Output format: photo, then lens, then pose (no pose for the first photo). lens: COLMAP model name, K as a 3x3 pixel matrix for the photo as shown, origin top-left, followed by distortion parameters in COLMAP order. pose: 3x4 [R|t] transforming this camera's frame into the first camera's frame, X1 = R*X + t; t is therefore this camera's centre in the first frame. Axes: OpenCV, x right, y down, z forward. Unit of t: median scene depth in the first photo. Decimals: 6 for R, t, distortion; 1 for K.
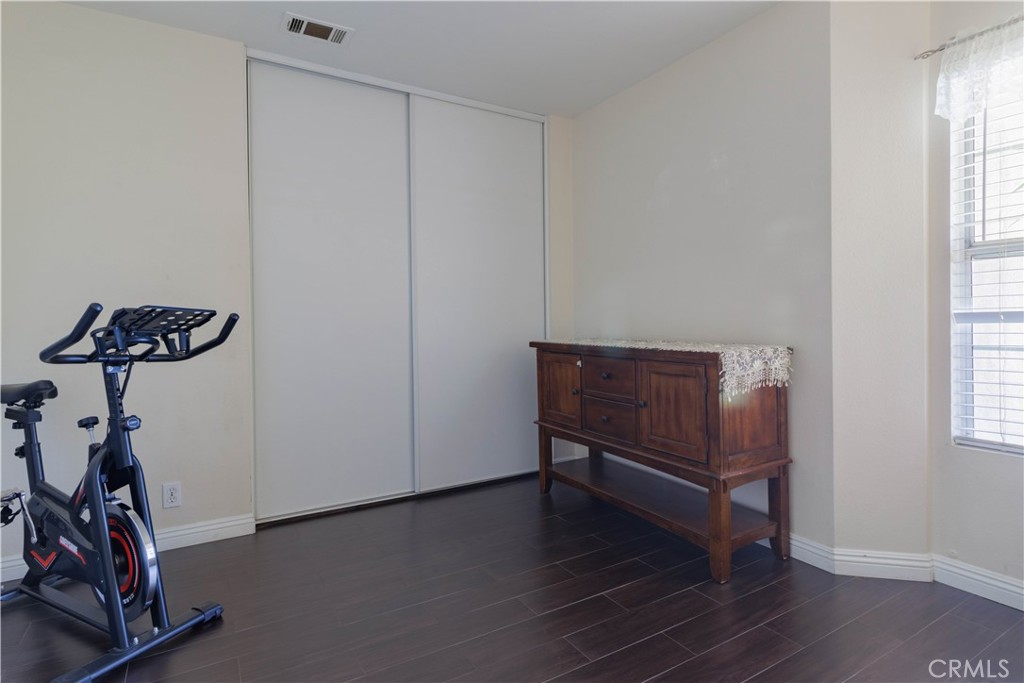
lens RADIAL K [[527.3, 0, 517.0], [0, 527.3, 323.4], [0, 0, 1]] dist [0.001804, 0.000050]
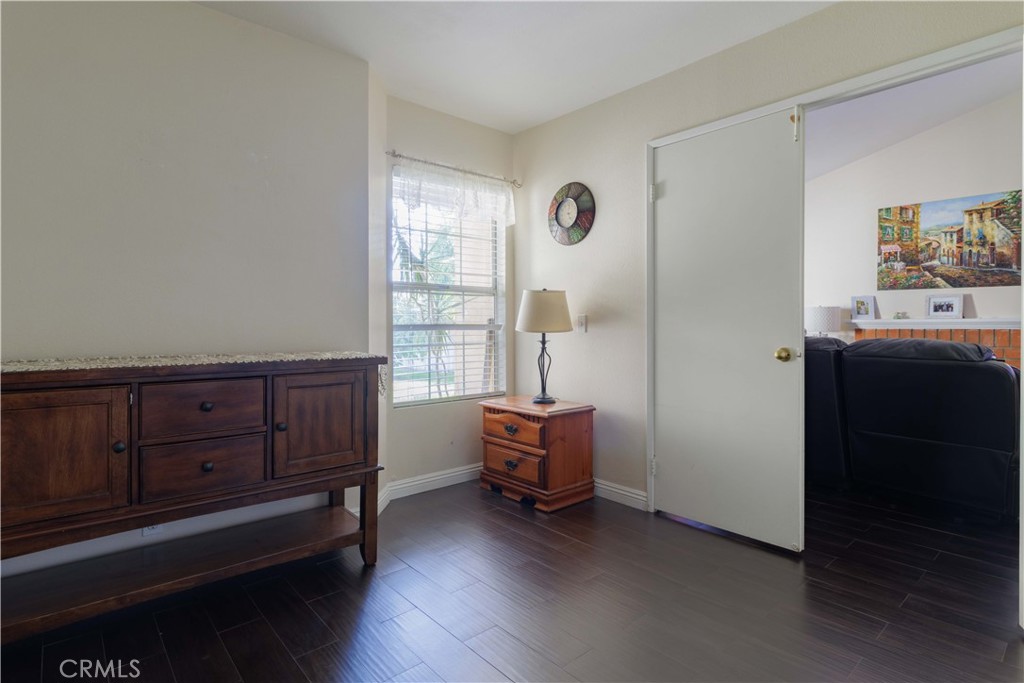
lens RADIAL K [[518.3, 0, 517.0], [0, 518.3, 331.0], [0, 0, 1]] dist [0.003664, -0.000458]
pose [[-0.184712, 0.001546, 0.982791, -0.669845], [0.011178, 0.999937, 0.000528, 0.002623], [-0.982729, 0.011083, -0.184718, 0.808020]]
